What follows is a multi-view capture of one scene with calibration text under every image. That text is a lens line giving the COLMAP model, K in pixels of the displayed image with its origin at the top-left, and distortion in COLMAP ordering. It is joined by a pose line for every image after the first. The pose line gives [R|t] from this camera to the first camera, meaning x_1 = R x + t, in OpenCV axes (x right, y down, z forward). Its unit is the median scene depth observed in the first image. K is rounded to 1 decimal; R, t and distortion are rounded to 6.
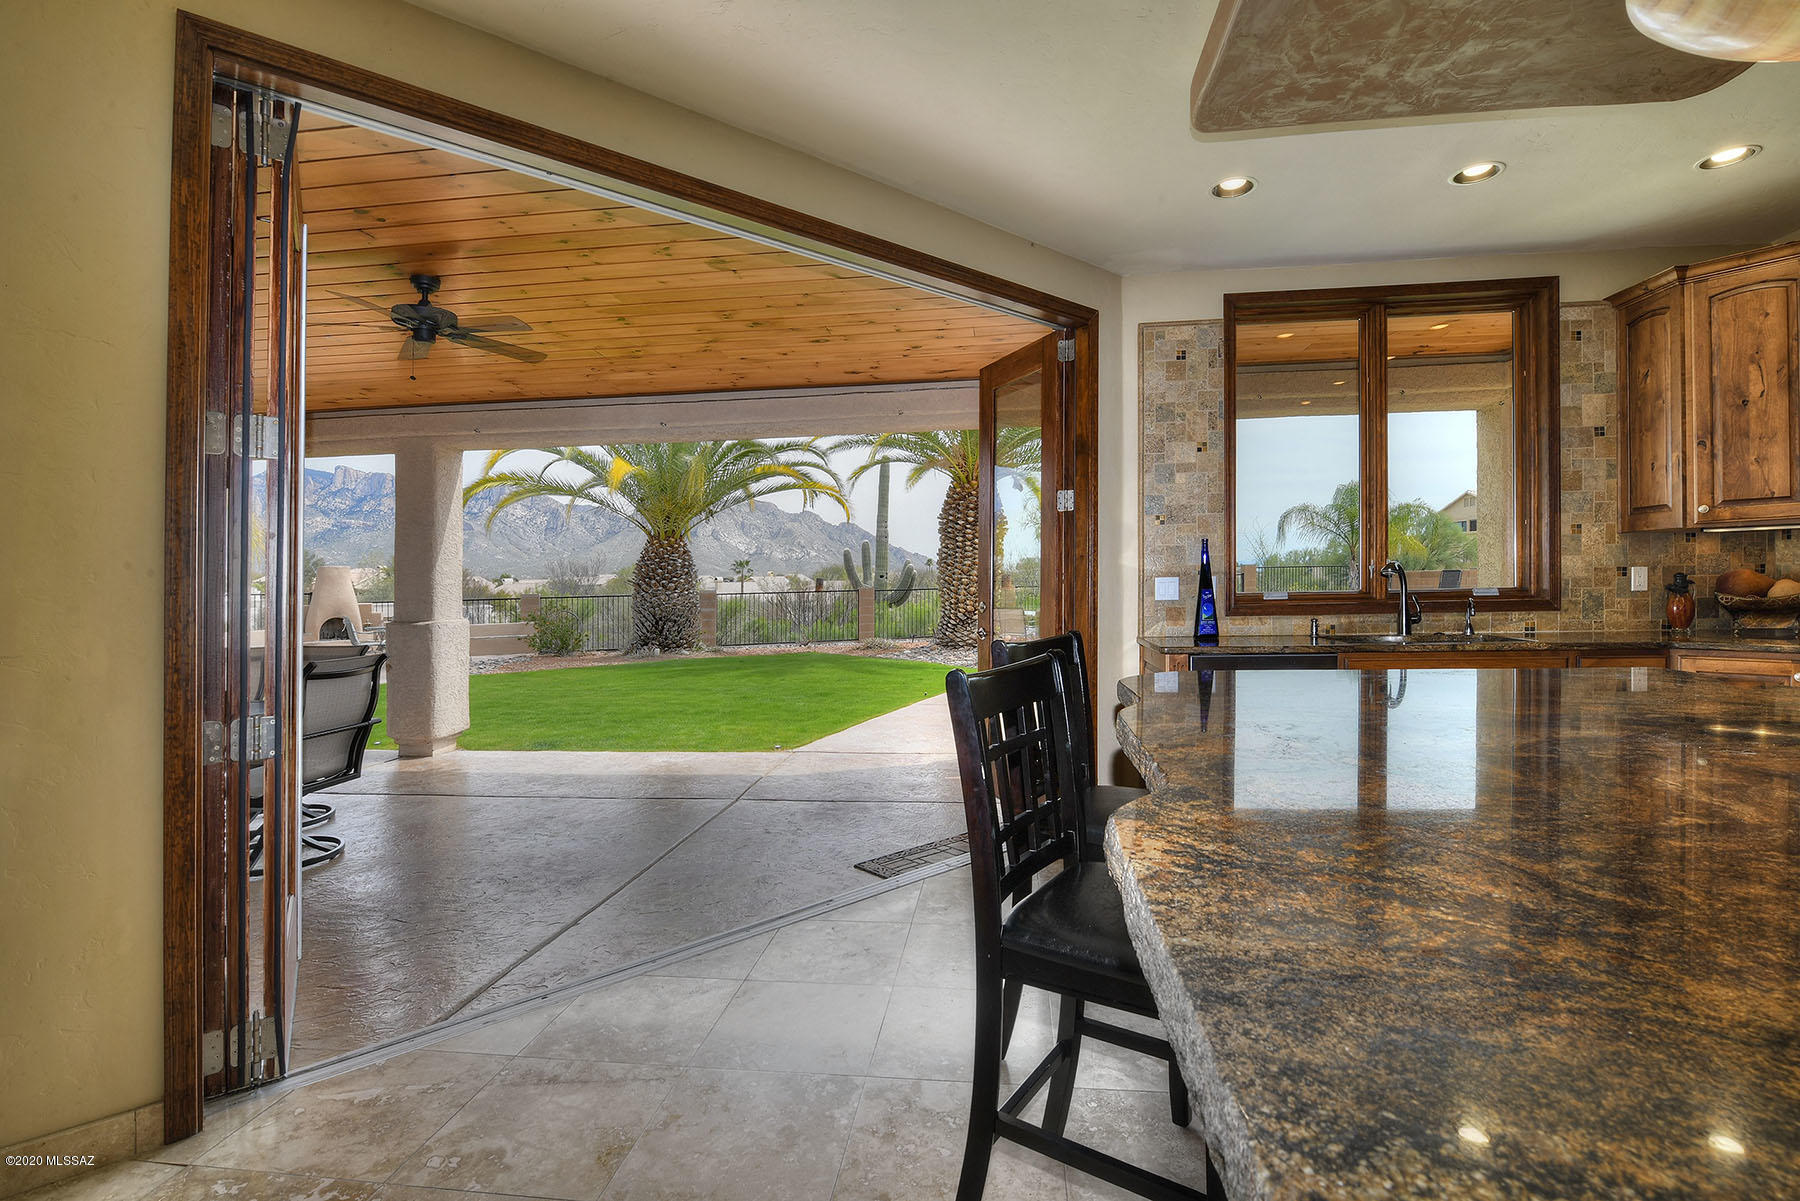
lens RADIAL K [[850.4, 0, 886.6], [0, 850.4, 602.9], [0, 0, 1]] dist [-0.004758, -0.001277]
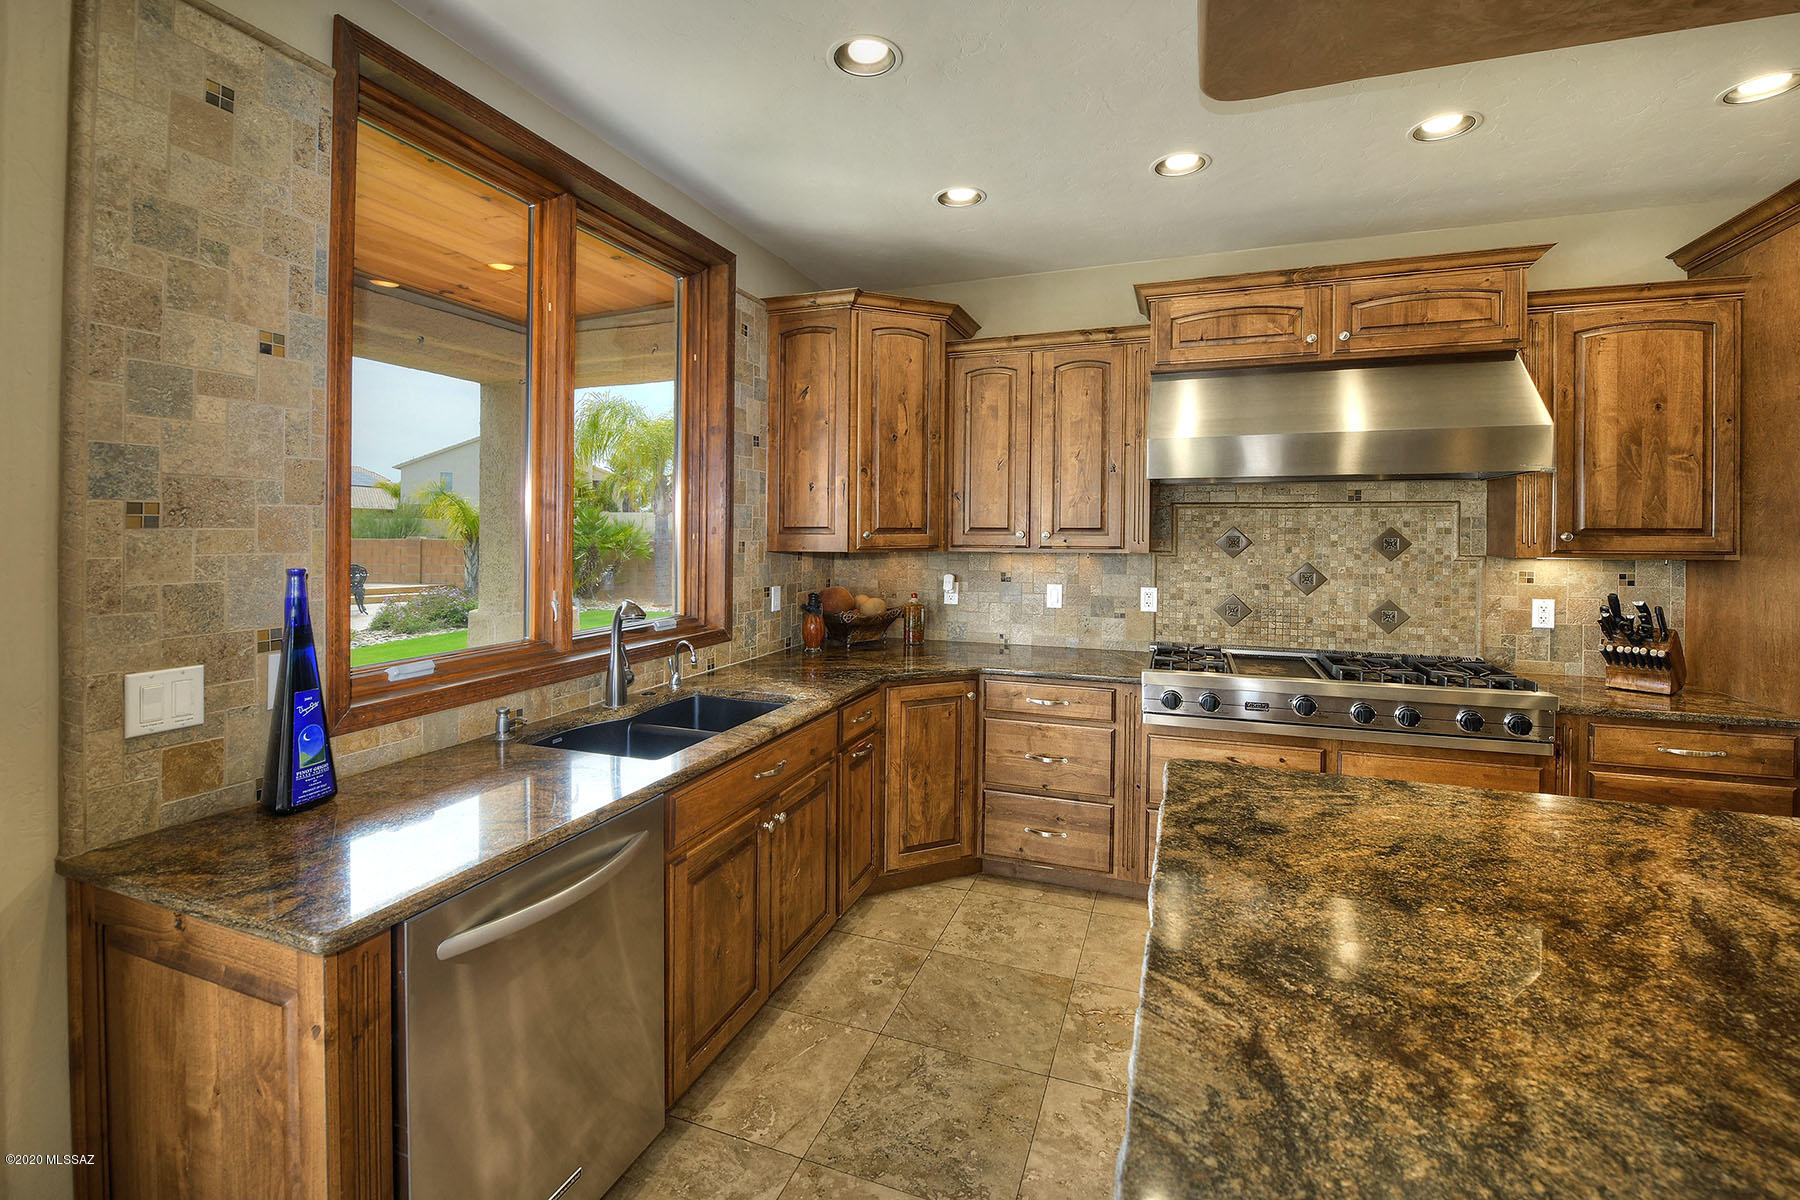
lens RADIAL K [[744.4, 0, 931.5], [0, 744.4, 541.0], [0, 0, 1]] dist [-0.017880, -0.000229]
pose [[0.190168, 0.004259, 0.981742, 0.088278], [0.018644, 0.999795, -0.007949, -0.084302], [-0.981575, 0.019815, 0.190049, 0.663804]]
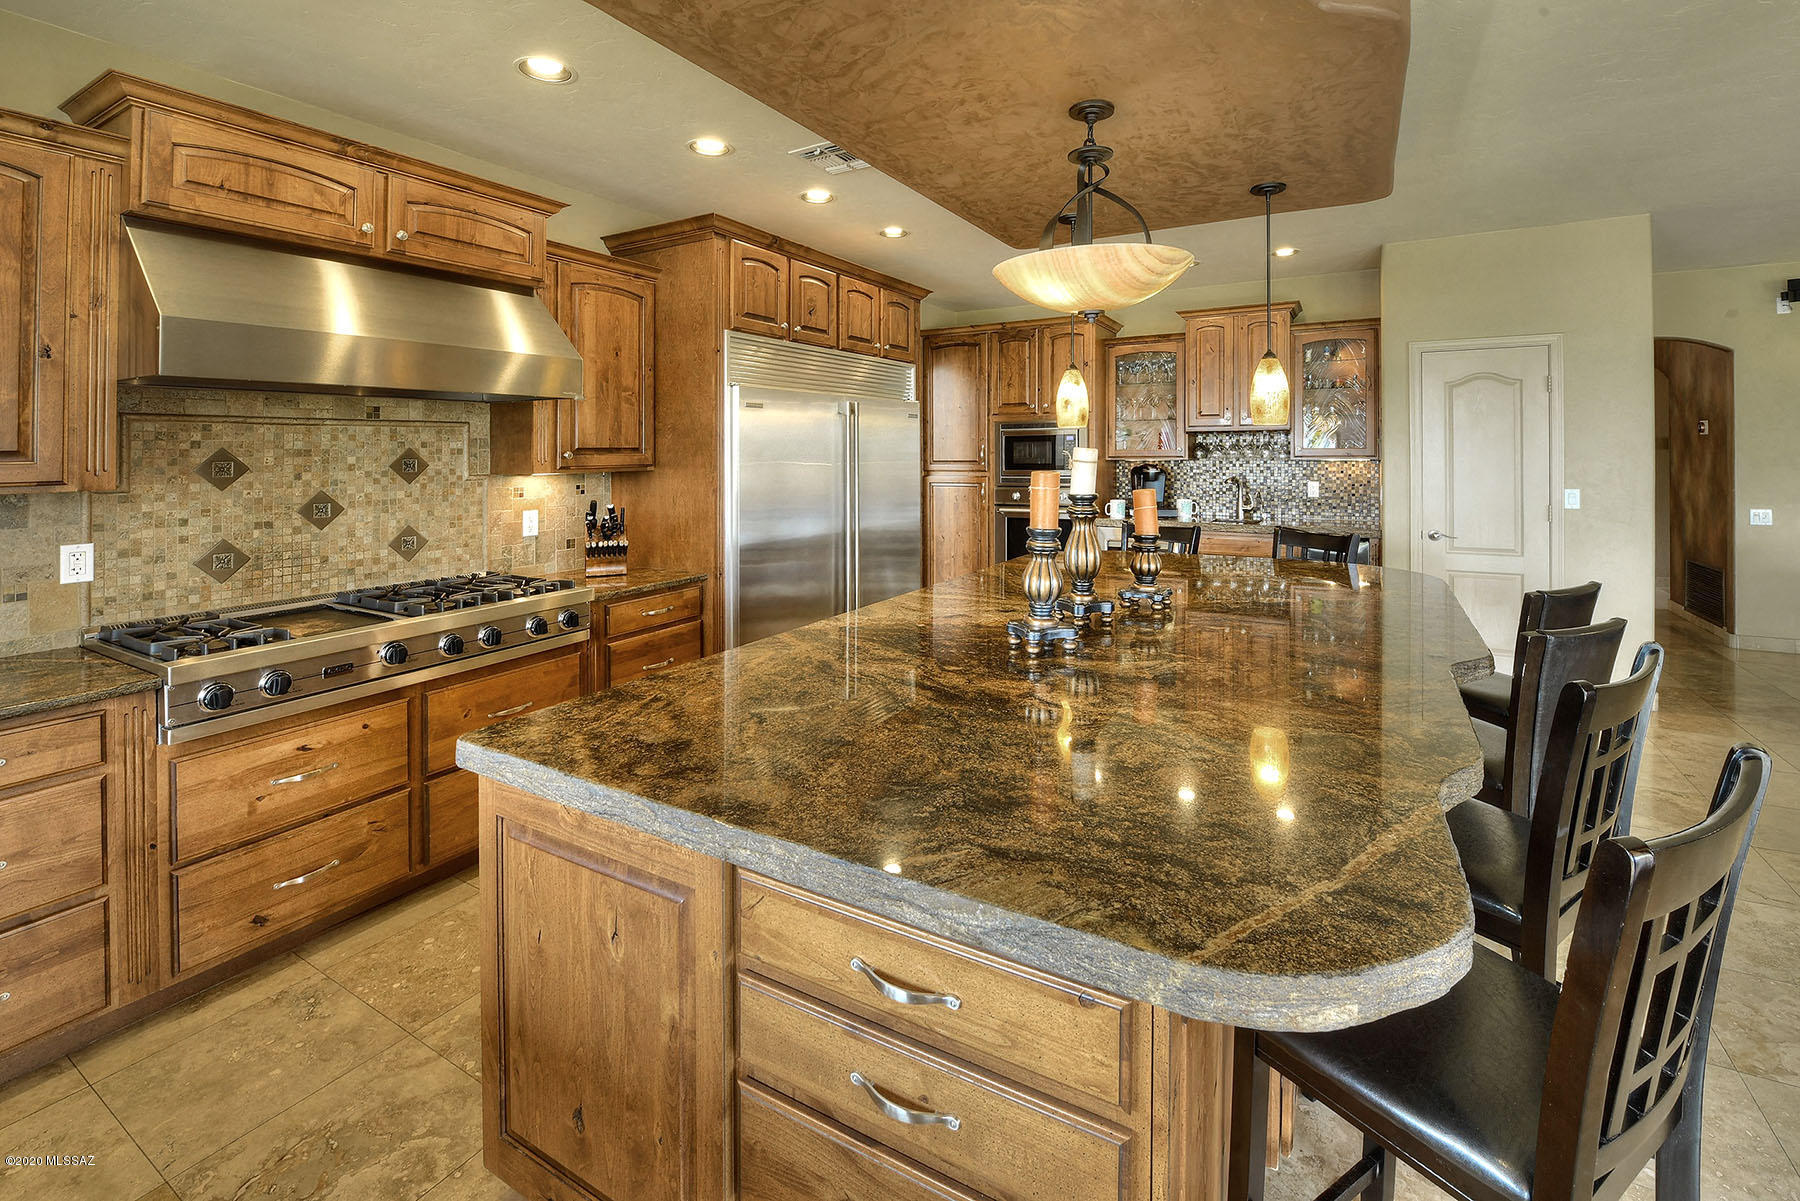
lens RADIAL K [[744.4, 0, 926.0], [0, 744.4, 459.5], [0, 0, 1]] dist [-0.017880, -0.000229]
pose [[-0.915081, 0.021648, 0.402689, 0.183146], [0.036932, 0.998861, 0.030226, -0.087751], [-0.401576, 0.042531, -0.914837, 0.801917]]
